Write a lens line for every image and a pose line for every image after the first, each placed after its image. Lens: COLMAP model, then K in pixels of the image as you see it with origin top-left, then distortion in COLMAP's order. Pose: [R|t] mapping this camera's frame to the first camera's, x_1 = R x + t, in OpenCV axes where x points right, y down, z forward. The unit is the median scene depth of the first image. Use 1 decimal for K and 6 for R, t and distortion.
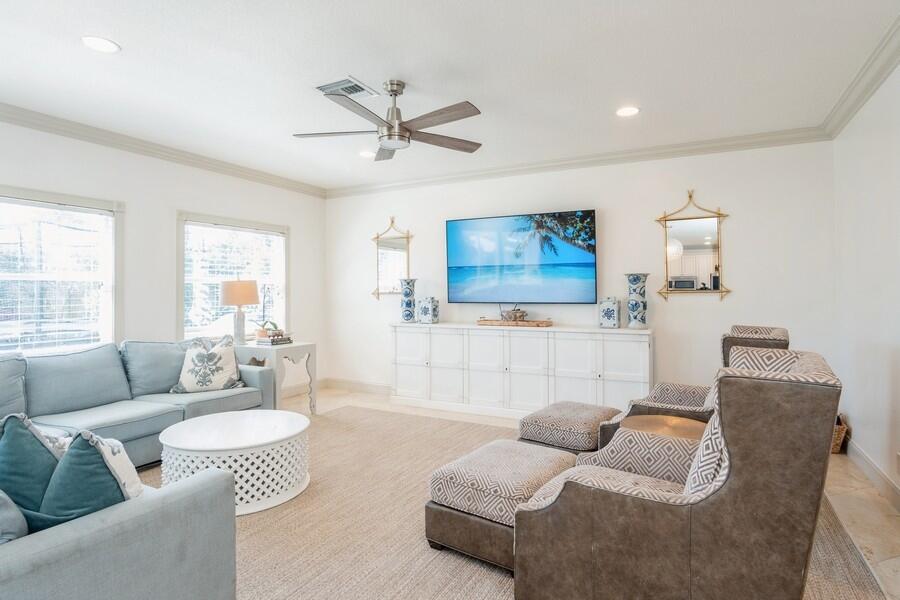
lens RADIAL K [[479.9, 0, 452.5], [0, 479.9, 294.9], [0, 0, 1]] dist [-0.032601, 0.008669]
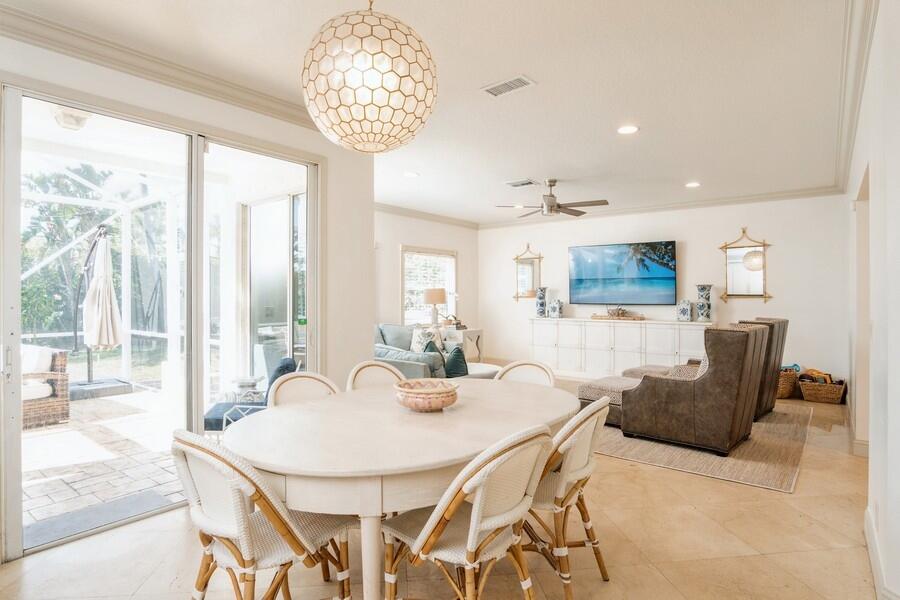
lens RADIAL K [[479.9, 0, 455.1], [0, 479.9, 298.1], [0, 0, 1]] dist [-0.032601, 0.008669]
pose [[0.982349, 0.006367, -0.186951, -0.090594], [-0.006802, 0.999975, -0.001683, 0.004310], [0.186935, 0.002925, 0.982368, -0.558102]]
